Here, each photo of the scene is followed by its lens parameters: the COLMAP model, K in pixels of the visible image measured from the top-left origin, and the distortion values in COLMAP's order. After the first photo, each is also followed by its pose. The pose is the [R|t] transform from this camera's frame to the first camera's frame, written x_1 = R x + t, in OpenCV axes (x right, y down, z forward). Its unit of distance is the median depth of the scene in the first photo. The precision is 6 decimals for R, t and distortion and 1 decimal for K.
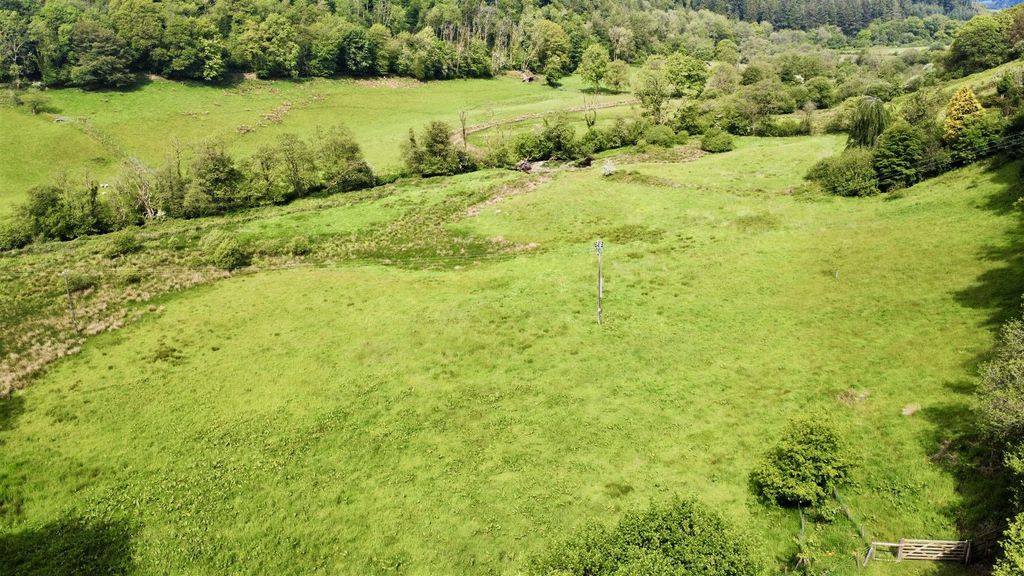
lens RADIAL K [[768.9, 0, 515.1], [0, 768.9, 290.5], [0, 0, 1]] dist [0.003730, -0.002103]
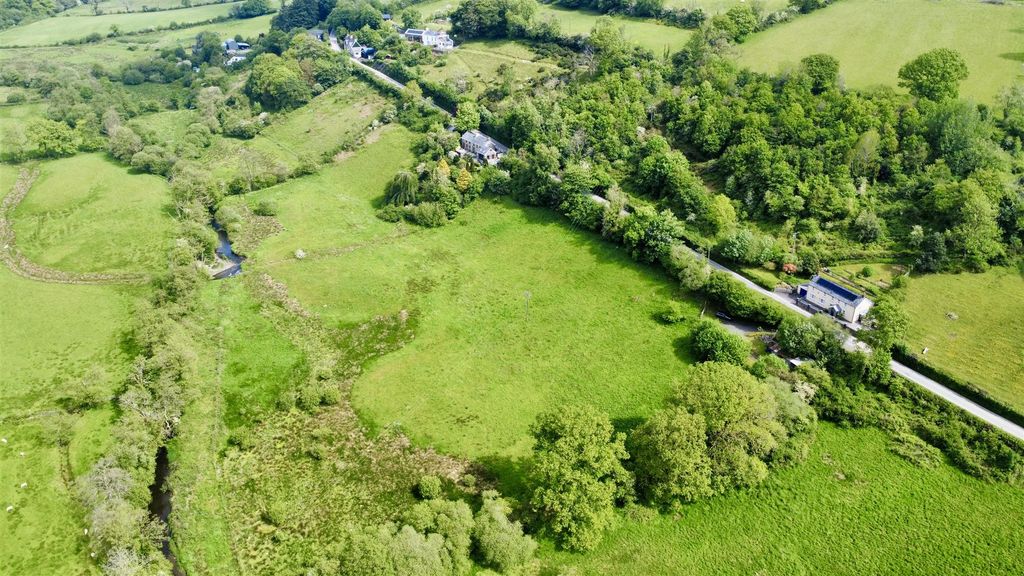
lens RADIAL K [[768.9, 0, 508.8], [0, 768.9, 285.7], [0, 0, 1]] dist [0.003730, -0.002103]
pose [[0.383429, -0.403163, 0.830928, -0.887550], [0.301141, 0.905097, 0.300189, -0.377596], [-0.873096, 0.135126, 0.468449, -0.079432]]
